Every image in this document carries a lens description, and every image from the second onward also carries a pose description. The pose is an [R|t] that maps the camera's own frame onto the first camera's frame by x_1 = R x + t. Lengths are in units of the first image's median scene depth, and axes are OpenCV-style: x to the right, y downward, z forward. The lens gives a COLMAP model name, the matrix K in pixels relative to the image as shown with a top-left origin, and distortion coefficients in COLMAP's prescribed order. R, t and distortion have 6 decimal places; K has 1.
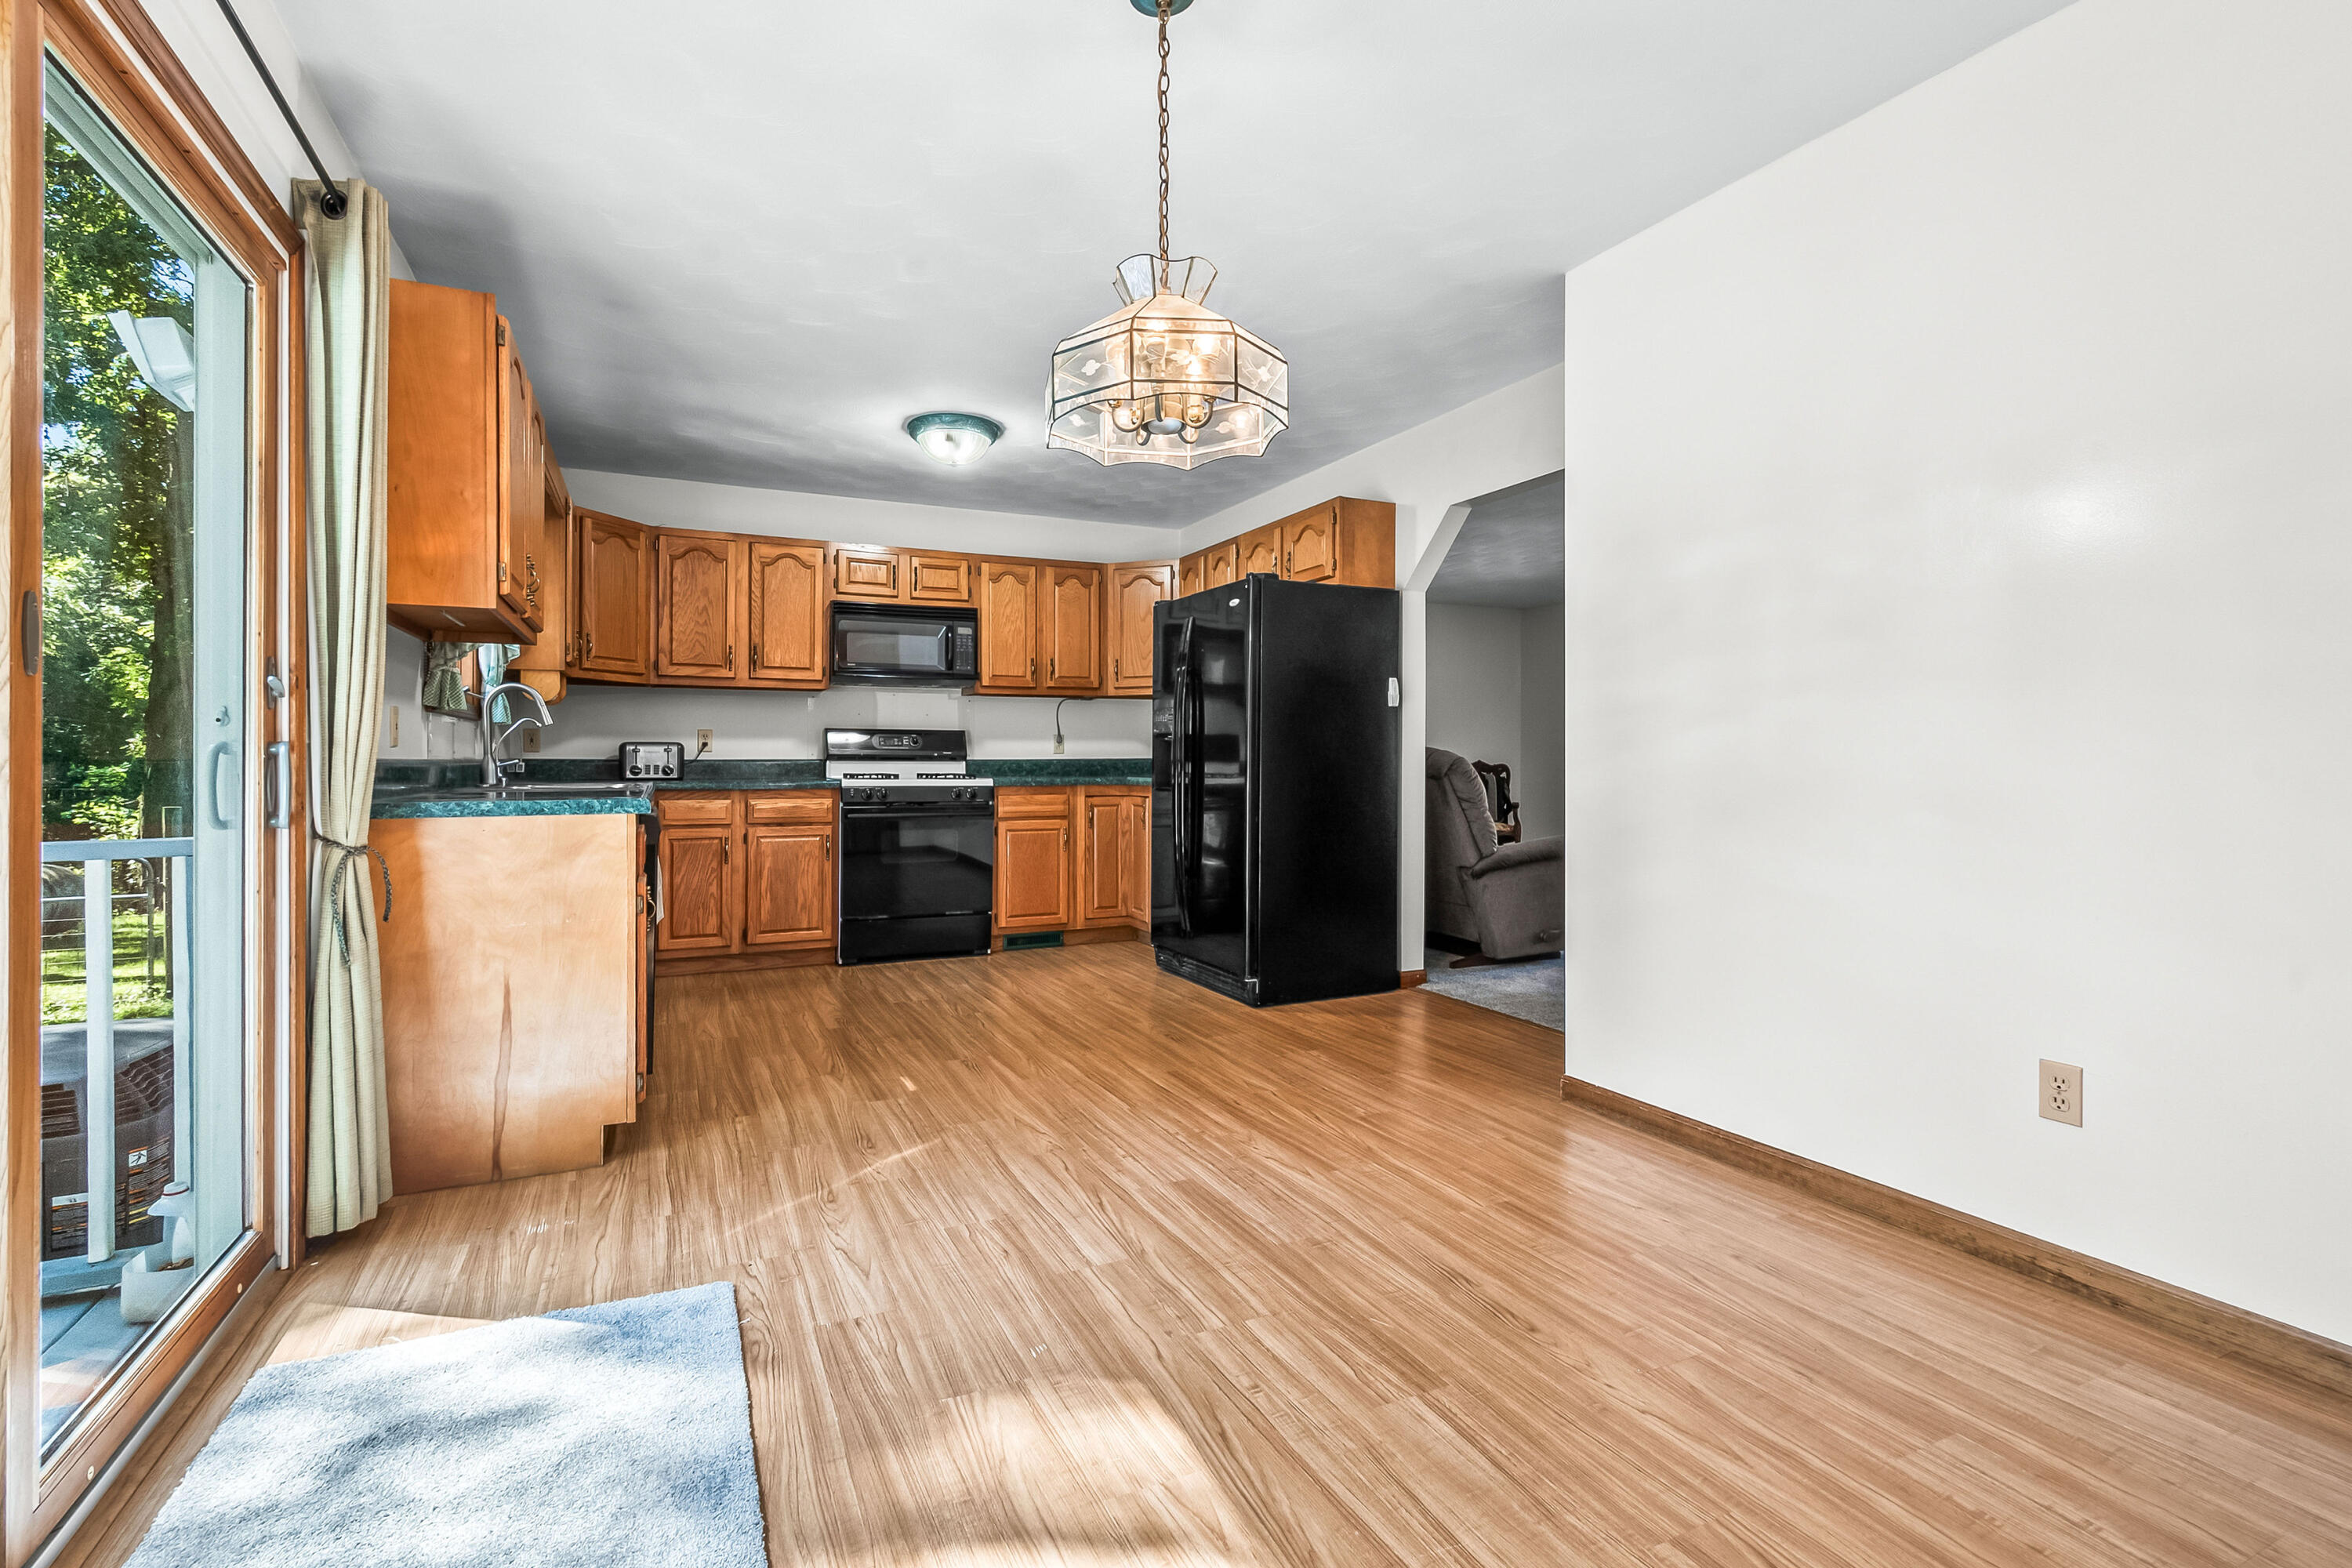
lens RADIAL K [[1052.3, 0, 1157.6], [0, 1052.3, 768.0], [0, 0, 1]] dist [0.003872, -0.001540]
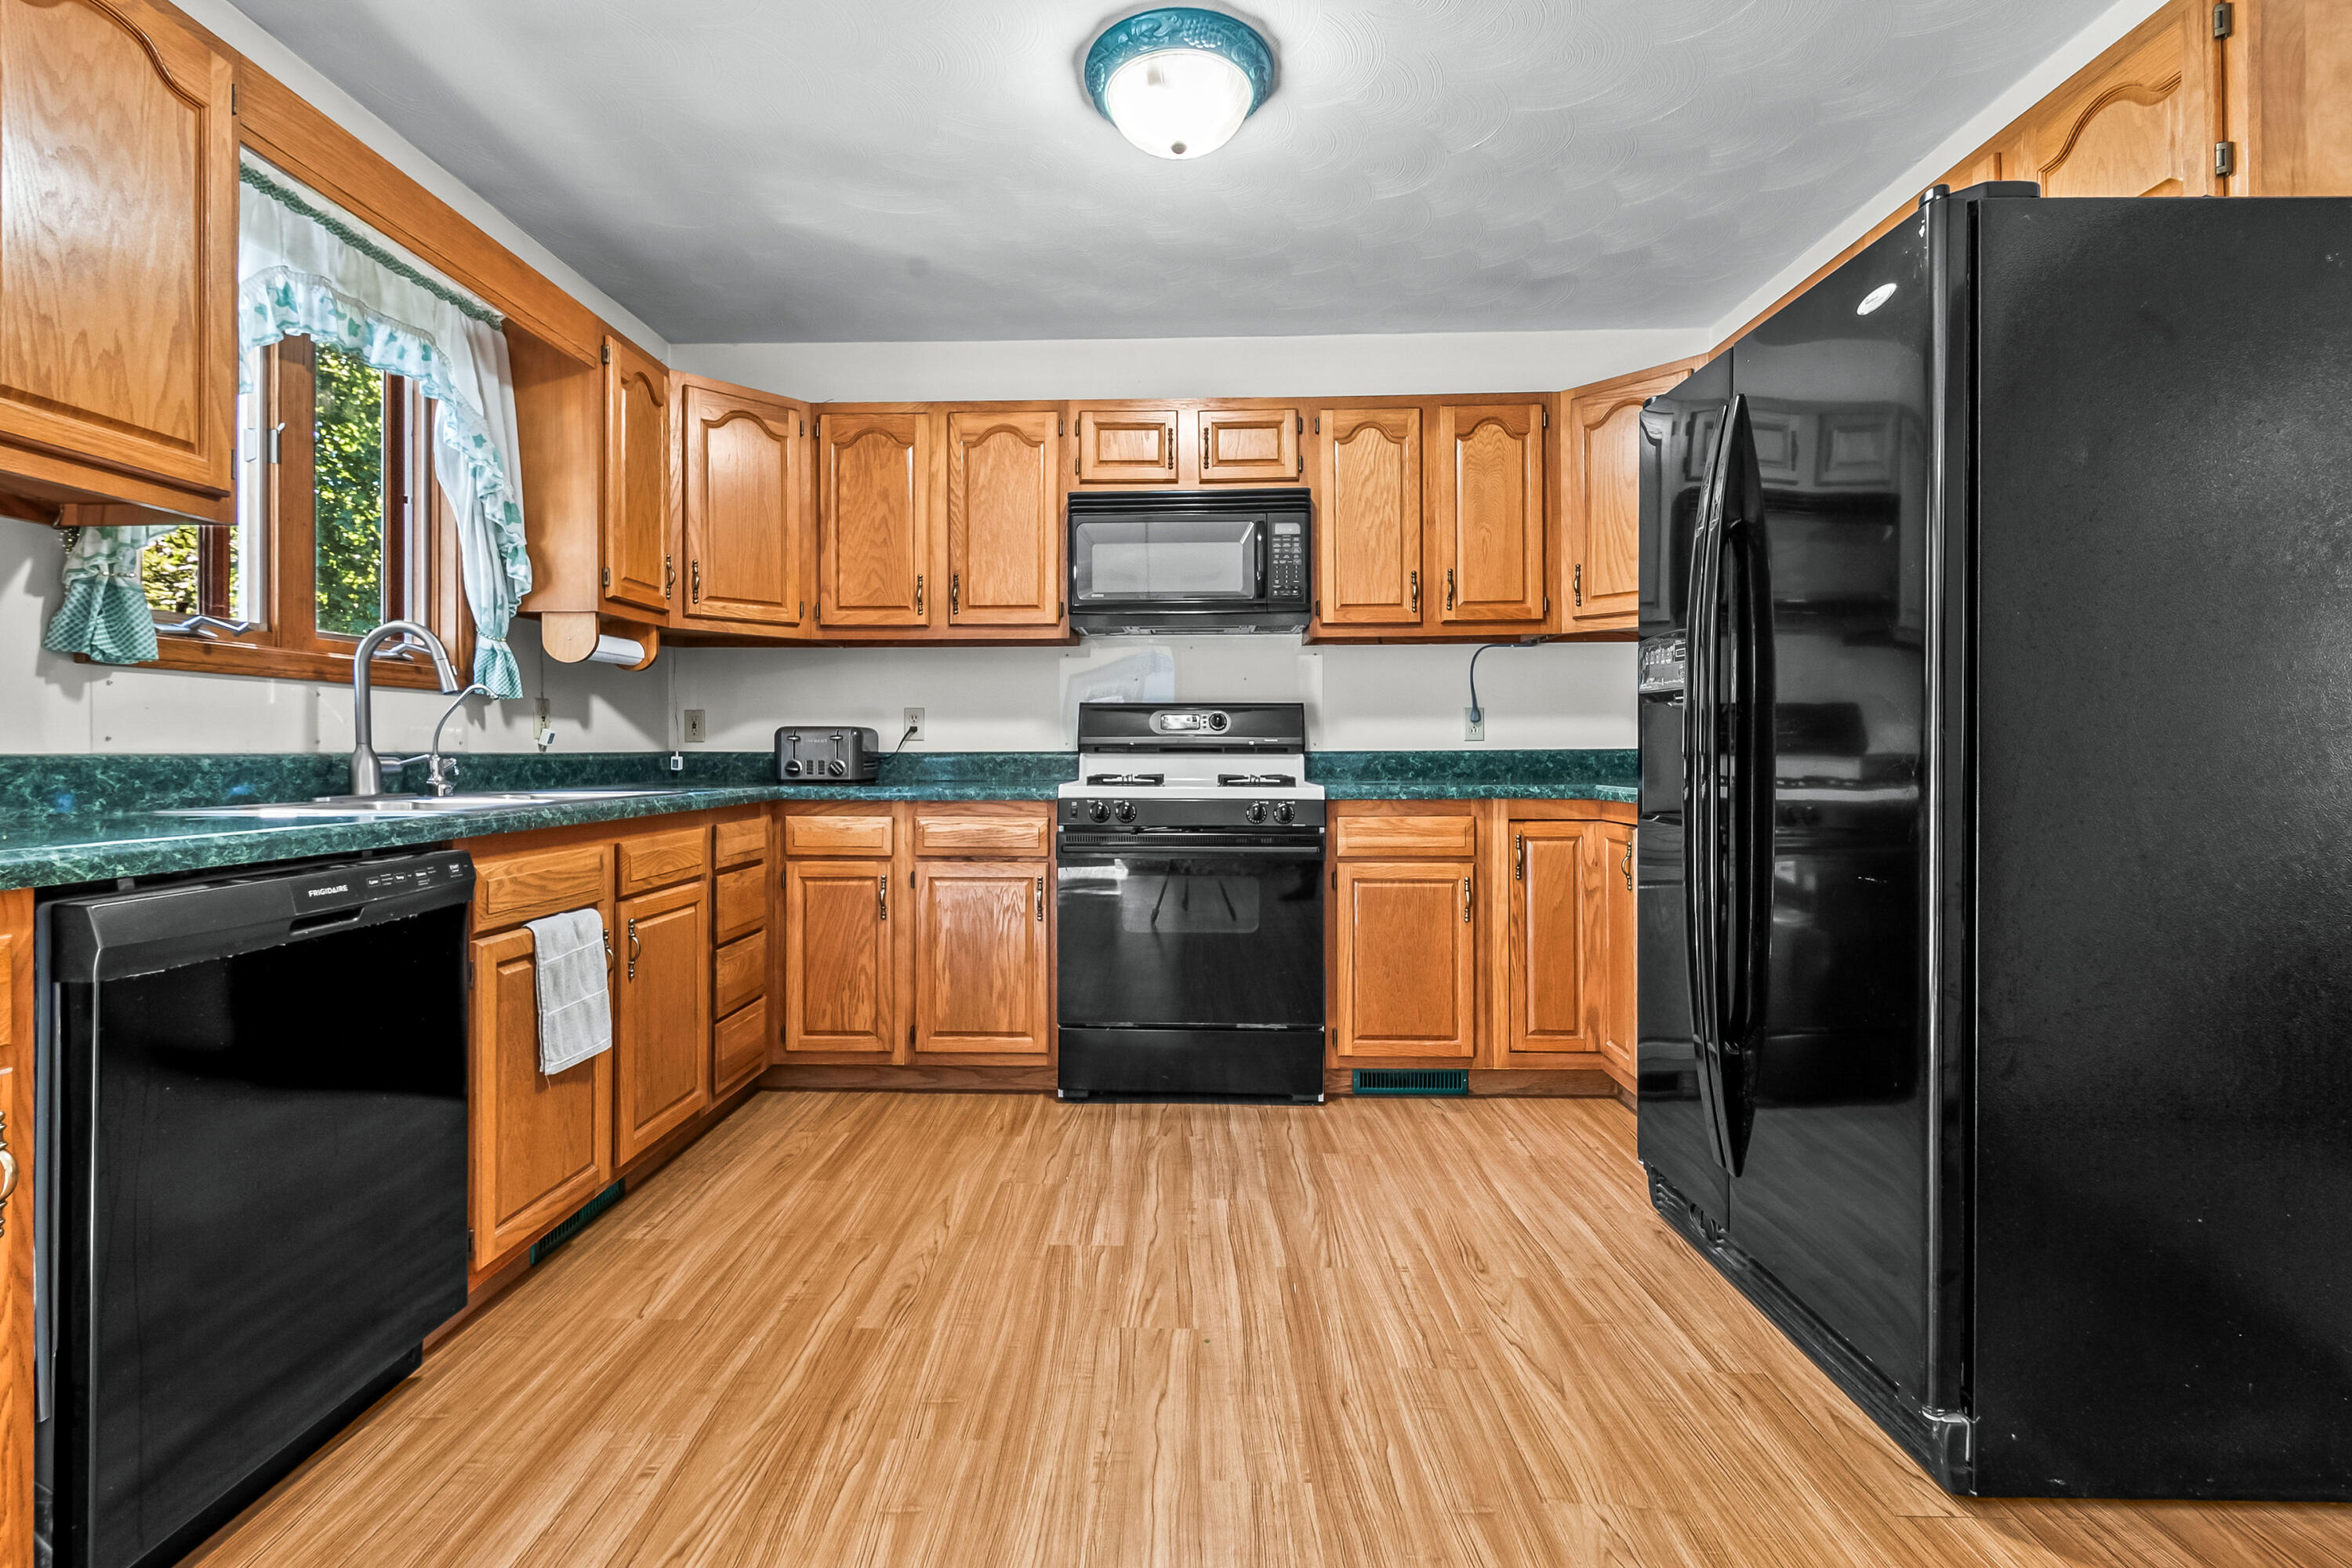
lens RADIAL K [[1052.3, 0, 1157.7], [0, 1052.3, 745.4], [0, 0, 1]] dist [0.003872, -0.001540]
pose [[0.890354, -0.004997, -0.455242, 0.016479], [-0.001900, 0.999890, -0.014691, -0.002857], [0.455266, 0.013946, 0.890246, 0.477704]]
